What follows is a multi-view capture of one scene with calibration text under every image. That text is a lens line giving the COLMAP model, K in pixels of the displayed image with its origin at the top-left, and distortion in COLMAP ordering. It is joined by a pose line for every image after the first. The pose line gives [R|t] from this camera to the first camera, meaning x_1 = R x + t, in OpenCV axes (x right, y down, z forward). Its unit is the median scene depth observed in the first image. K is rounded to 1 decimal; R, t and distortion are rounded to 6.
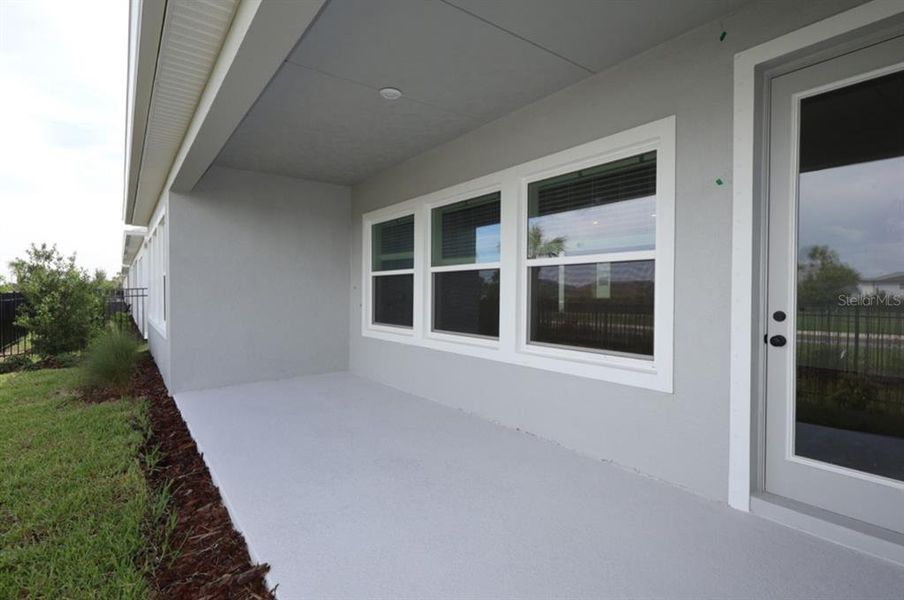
lens RADIAL K [[366.0, 0, 452.0], [0, 366.0, 300.0], [0, 0, 1]] dist [-0.000060, -0.000005]
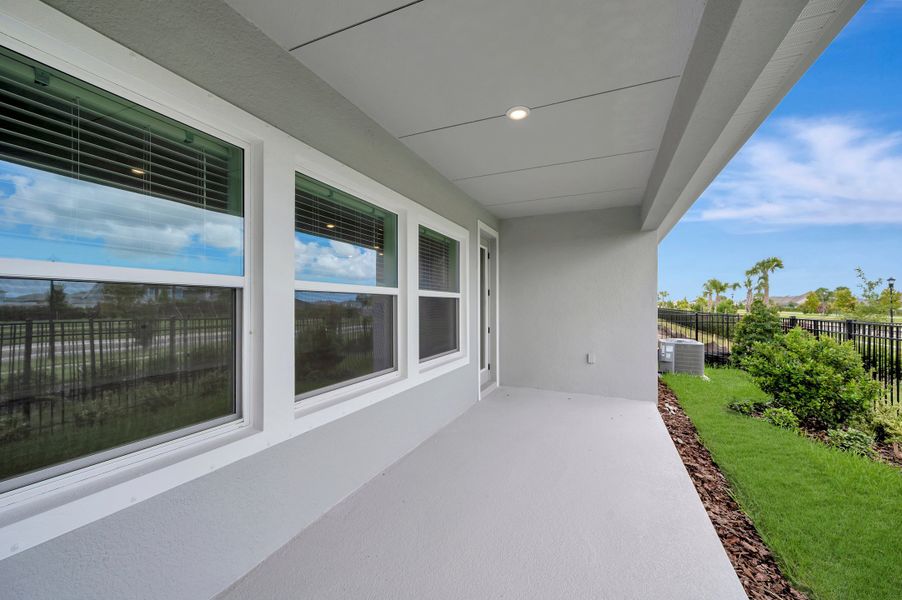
lens RADIAL K [[365.2, 0, 451.0], [0, 365.2, 300.0], [0, 0, 1]] dist [-0.000060, -0.000005]
pose [[-0.418656, 0.002355, 0.908142, -0.840209], [0.007744, 0.999970, 0.000977, -0.059825], [-0.908112, 0.007442, -0.418662, 1.235744]]
